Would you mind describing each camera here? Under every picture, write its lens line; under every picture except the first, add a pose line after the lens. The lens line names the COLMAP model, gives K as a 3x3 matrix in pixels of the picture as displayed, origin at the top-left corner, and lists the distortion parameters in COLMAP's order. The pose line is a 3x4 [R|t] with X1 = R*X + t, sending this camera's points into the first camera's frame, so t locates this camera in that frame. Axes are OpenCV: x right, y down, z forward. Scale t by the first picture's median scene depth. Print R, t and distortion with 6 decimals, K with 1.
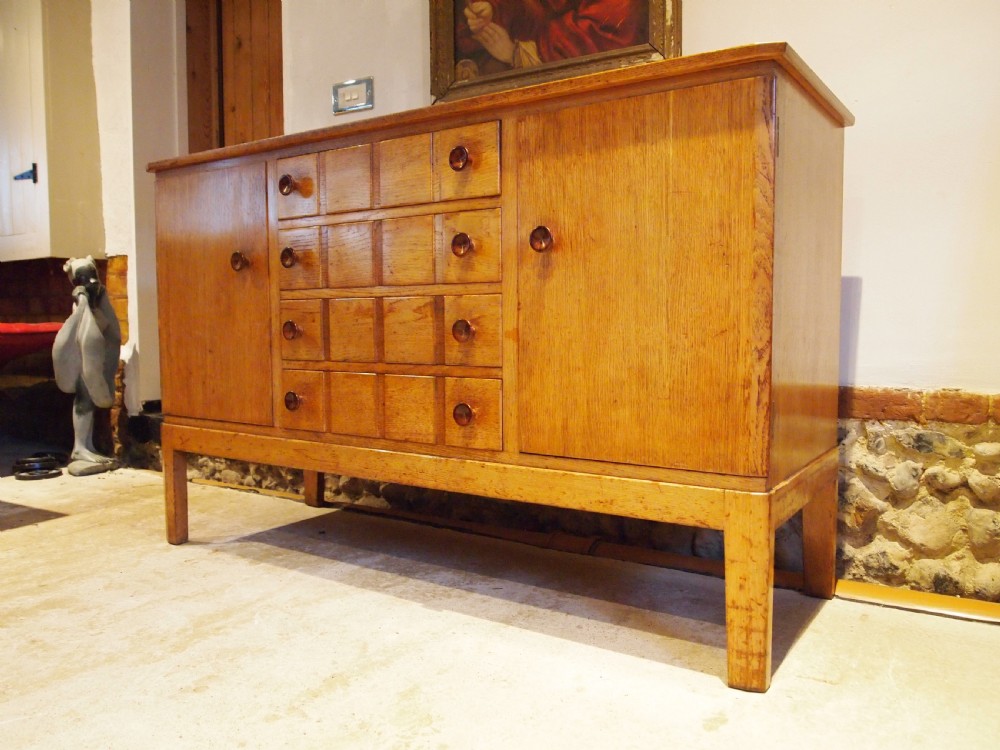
lens RADIAL K [[798.9, 0, 507.7], [0, 798.9, 382.6], [0, 0, 1]] dist [-0.046863, 0.000445]
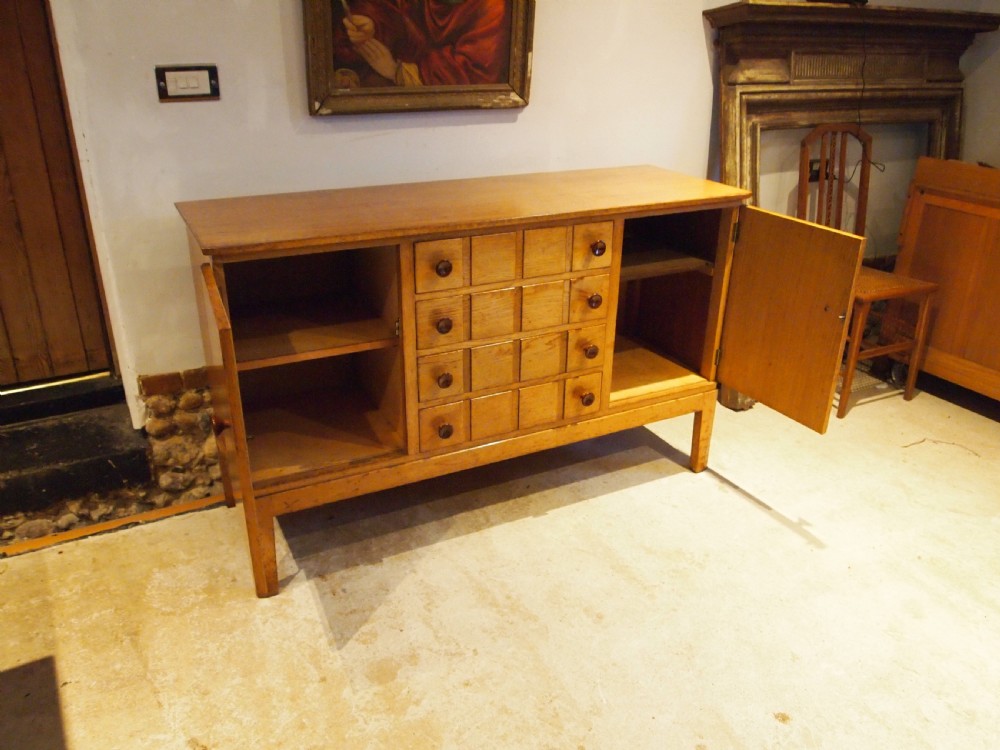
lens RADIAL K [[798.9, 0, 507.7], [0, 798.9, 382.6], [0, 0, 1]] dist [-0.046863, 0.000445]
pose [[0.483452, -0.352944, 0.801065, -1.291865], [0.052843, 0.925213, 0.375751, -0.554031], [-0.873775, -0.139326, 0.465946, 0.352990]]
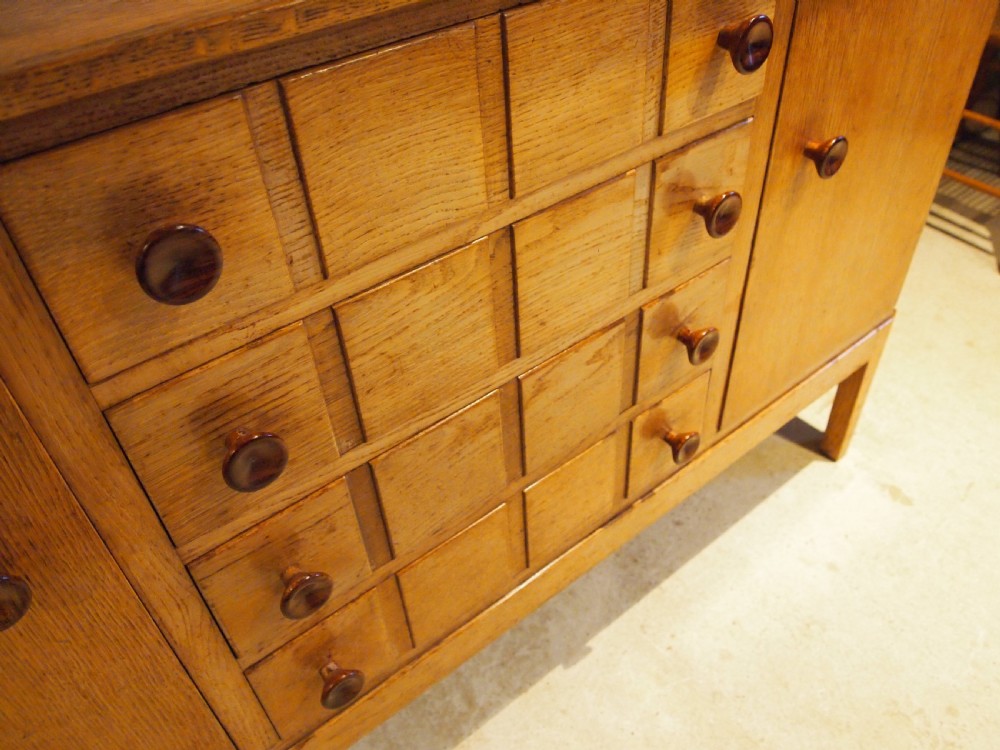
lens RADIAL K [[783.4, 0, 500.0], [0, 783.4, 375.0], [0, 0, 1]] dist [-0.047183, -0.003109]
pose [[0.314949, -0.633835, 0.706442, -0.457308], [0.129126, 0.766017, 0.629718, -0.376350], [-0.940284, -0.107109, 0.323101, 0.856465]]
